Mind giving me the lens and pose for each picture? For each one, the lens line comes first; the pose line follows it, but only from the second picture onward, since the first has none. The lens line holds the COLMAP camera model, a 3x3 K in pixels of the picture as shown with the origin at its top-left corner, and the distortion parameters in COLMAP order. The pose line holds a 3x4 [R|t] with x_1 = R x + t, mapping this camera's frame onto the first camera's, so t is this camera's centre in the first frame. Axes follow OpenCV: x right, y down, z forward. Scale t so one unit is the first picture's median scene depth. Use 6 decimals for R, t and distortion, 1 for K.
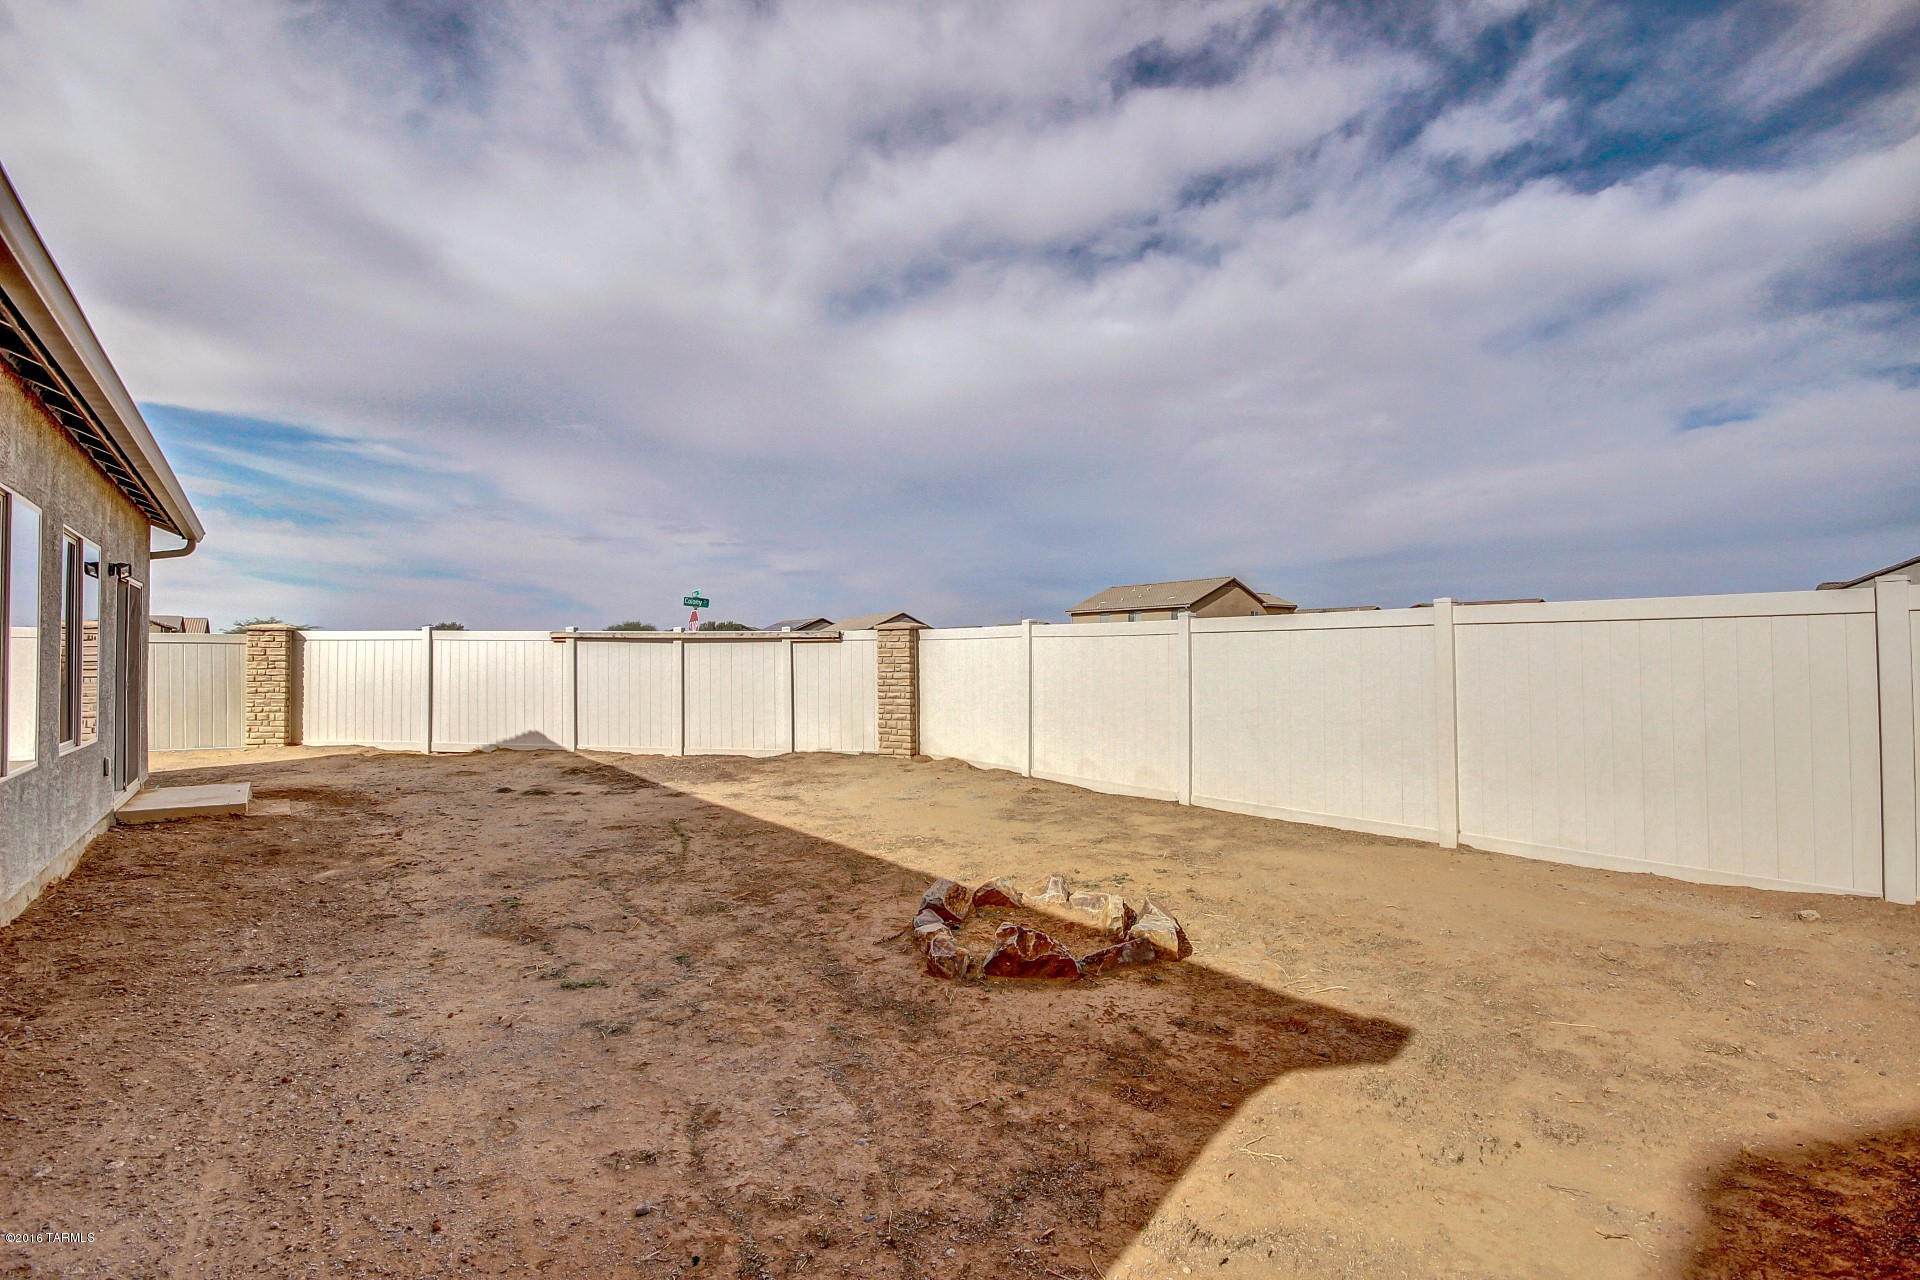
lens RADIAL K [[876.9, 0, 967.3], [0, 876.9, 641.9], [0, 0, 1]] dist [-0.001183, 0.000136]
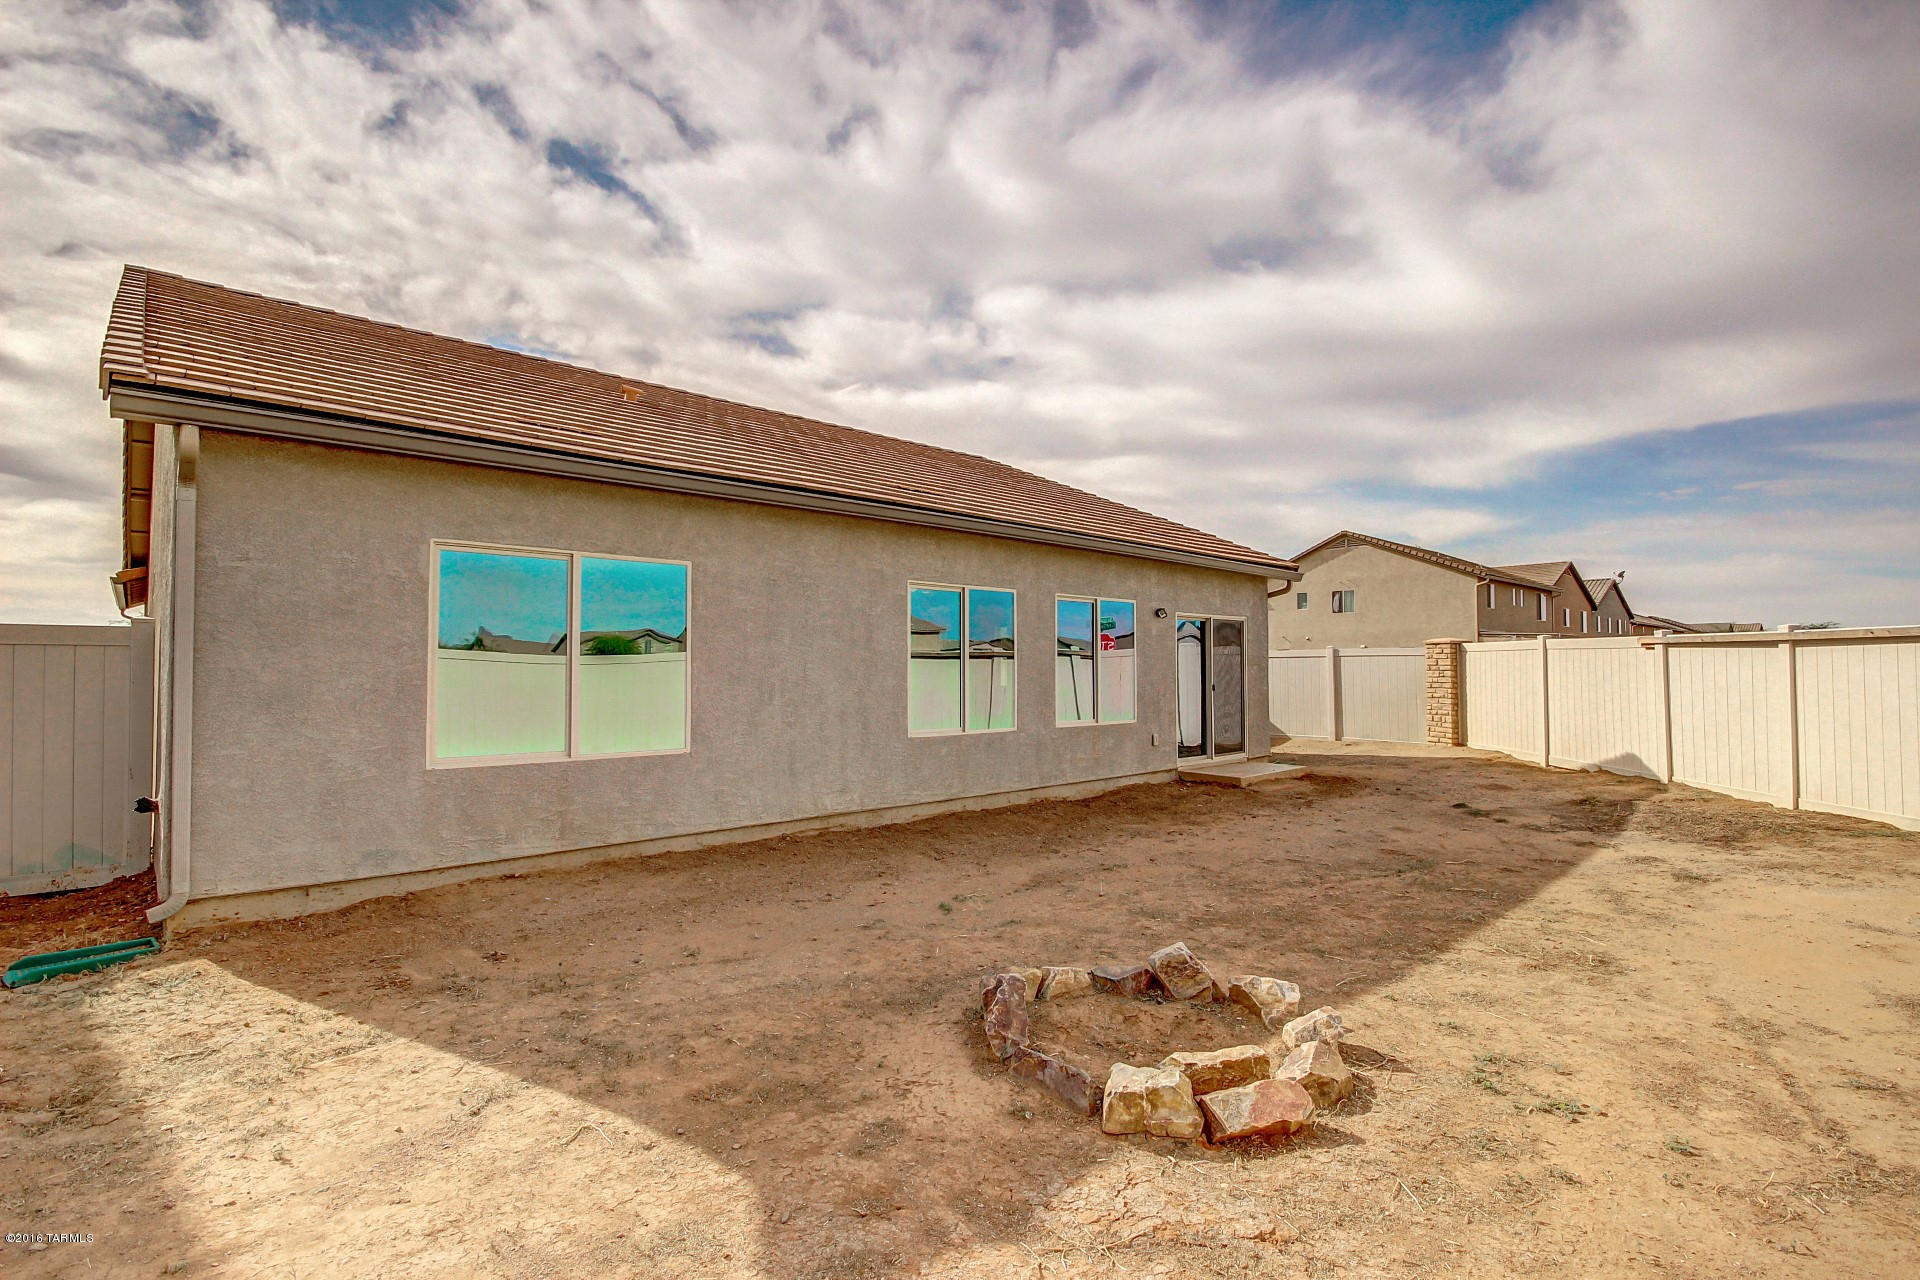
lens RADIAL K [[876.9, 0, 965.6], [0, 876.9, 644.7], [0, 0, 1]] dist [-0.001183, 0.000136]
pose [[0.106366, -0.025381, -0.994003, 1.085592], [0.022033, 0.999489, -0.023163, 0.004341], [0.994083, -0.019437, 0.106871, 0.997807]]
